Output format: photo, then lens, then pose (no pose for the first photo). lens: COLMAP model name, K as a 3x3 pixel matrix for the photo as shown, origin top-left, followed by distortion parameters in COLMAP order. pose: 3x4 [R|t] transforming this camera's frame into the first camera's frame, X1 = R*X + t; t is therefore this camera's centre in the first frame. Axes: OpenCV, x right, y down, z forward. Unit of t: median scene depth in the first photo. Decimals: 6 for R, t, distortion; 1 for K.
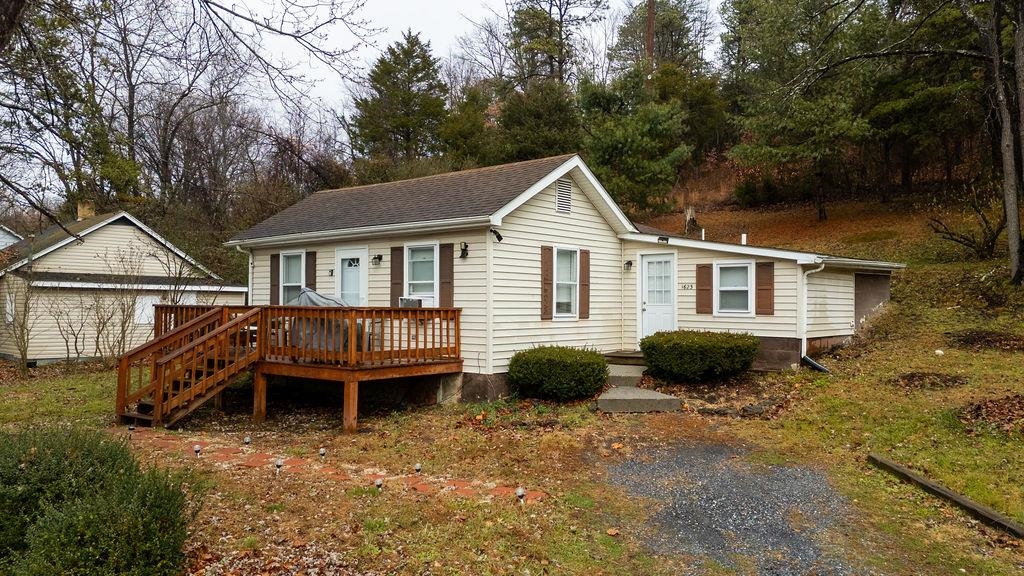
lens RADIAL K [[776.7, 0, 508.4], [0, 776.7, 288.7], [0, 0, 1]] dist [0.066492, -0.018837]
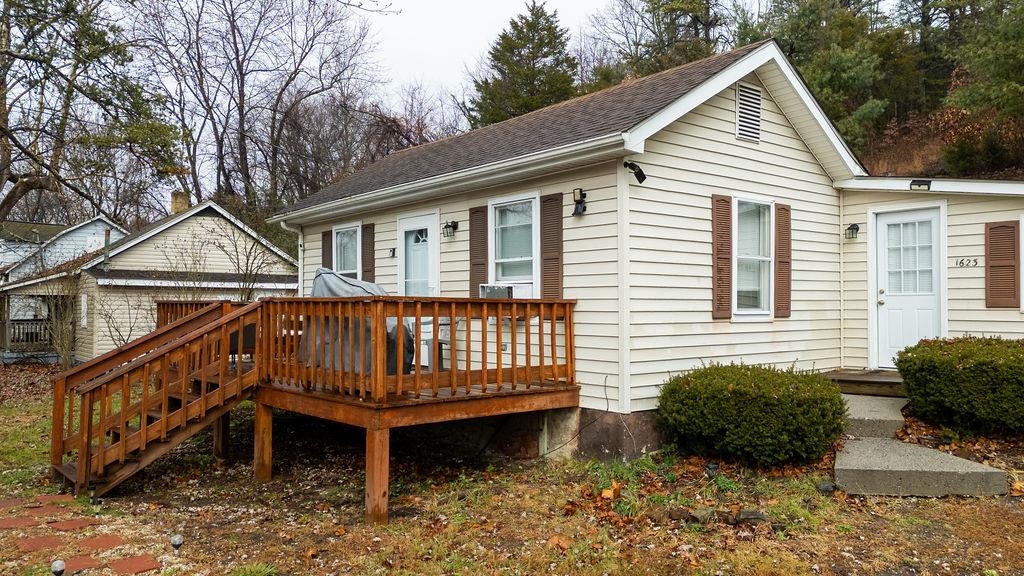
lens RADIAL K [[776.7, 0, 511.5], [0, 776.7, 294.4], [0, 0, 1]] dist [0.066492, -0.018837]
pose [[0.985488, -0.009556, -0.169476, -0.007885], [0.010107, 0.999946, 0.002394, 0.017582], [0.169444, -0.004072, 0.985531, 0.374970]]
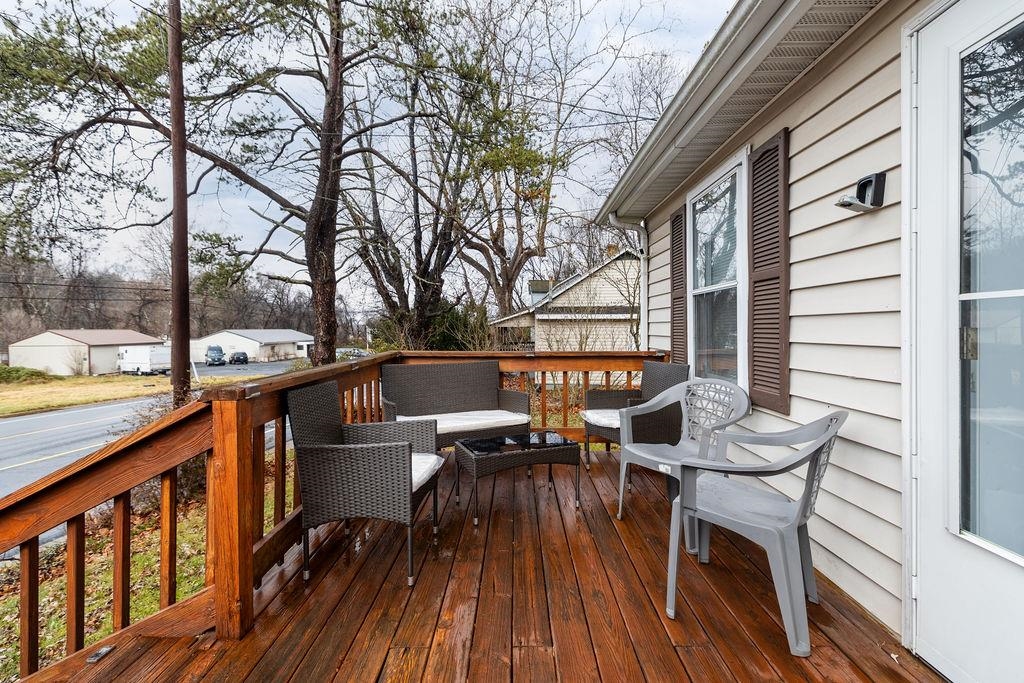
lens RADIAL K [[471.4, 0, 512.6], [0, 471.4, 332.6], [0, 0, 1]] dist [0.001302, 0.000363]
pose [[0.647426, -0.003526, -0.762120, -0.217300], [0.022282, 0.999649, 0.014304, 0.008695], [0.761802, -0.026242, 0.647278, 0.954268]]
